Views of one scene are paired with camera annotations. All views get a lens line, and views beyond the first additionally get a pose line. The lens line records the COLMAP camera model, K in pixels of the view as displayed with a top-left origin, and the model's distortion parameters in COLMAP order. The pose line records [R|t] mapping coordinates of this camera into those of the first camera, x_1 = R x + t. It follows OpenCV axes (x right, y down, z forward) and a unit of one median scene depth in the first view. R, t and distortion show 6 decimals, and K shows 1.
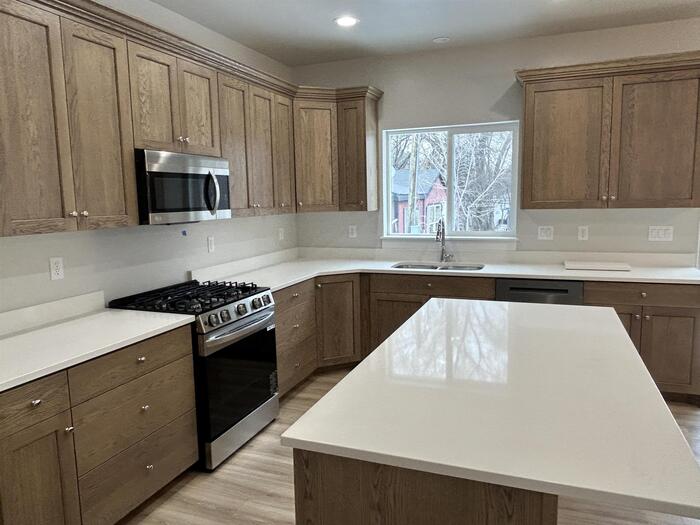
lens RADIAL K [[511.8, 0, 345.1], [0, 511.8, 265.0], [0, 0, 1]] dist [0.005261, -0.018246]
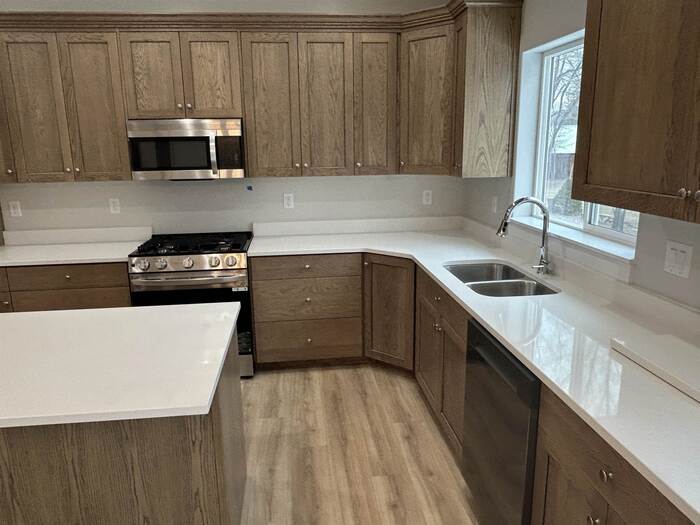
lens RADIAL K [[511.8, 0, 343.5], [0, 511.8, 263.9], [0, 0, 1]] dist [0.005261, -0.018246]
pose [[0.458743, 0.216533, -0.861782, 0.730967], [-0.110541, 0.976227, 0.186445, -0.124884], [0.881666, 0.009732, 0.471773, 0.631064]]
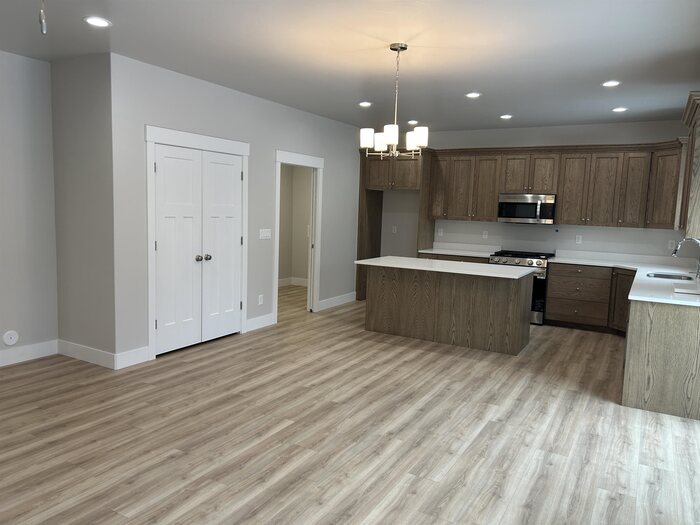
lens RADIAL K [[523.4, 0, 348.1], [0, 523.4, 265.9], [0, 0, 1]] dist [0.067344, -0.081367]
pose [[-0.147401, 0.127449, -0.980831, 1.819960], [-0.161735, 0.975210, 0.151024, -0.104767], [0.975764, 0.180895, -0.123134, 0.449718]]
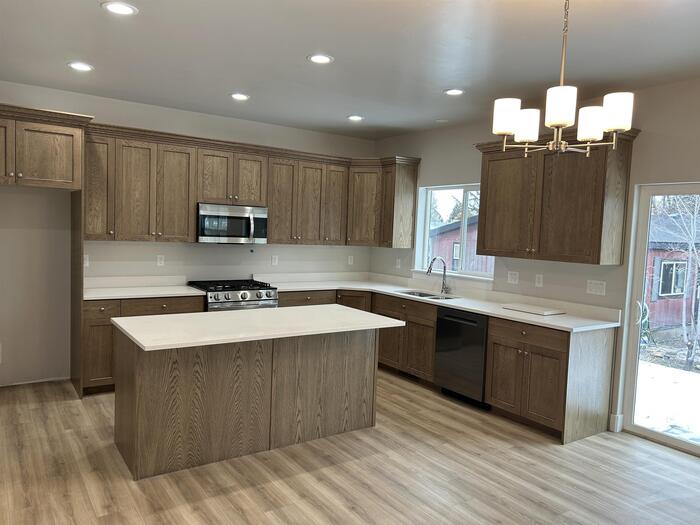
lens RADIAL K [[523.4, 0, 348.2], [0, 523.4, 266.3], [0, 0, 1]] dist [0.067344, -0.081367]
pose [[0.824513, 0.093799, -0.558014, 0.860604], [-0.131360, 0.990953, -0.027522, -0.007149], [0.550384, 0.095993, 0.829375, -0.225811]]
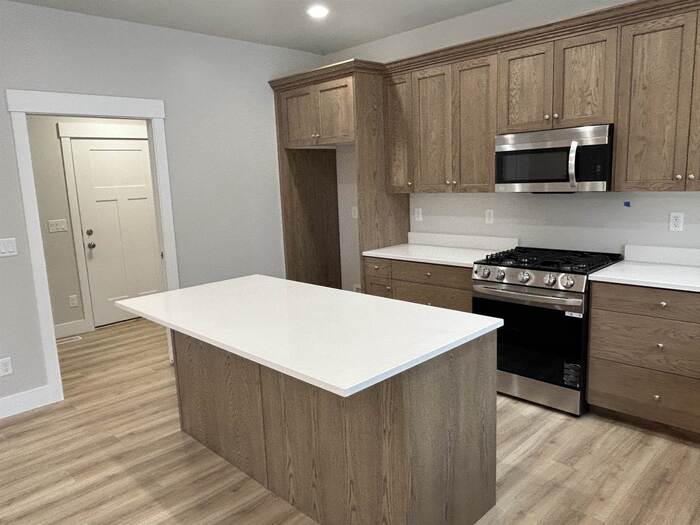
lens RADIAL K [[511.8, 0, 346.5], [0, 511.8, 264.7], [0, 0, 1]] dist [0.005261, -0.018246]
pose [[-0.407071, 0.193118, -0.892748, 0.732352], [-0.070953, 0.967754, 0.241696, -0.139593], [0.910637, 0.161731, -0.380242, 0.866363]]
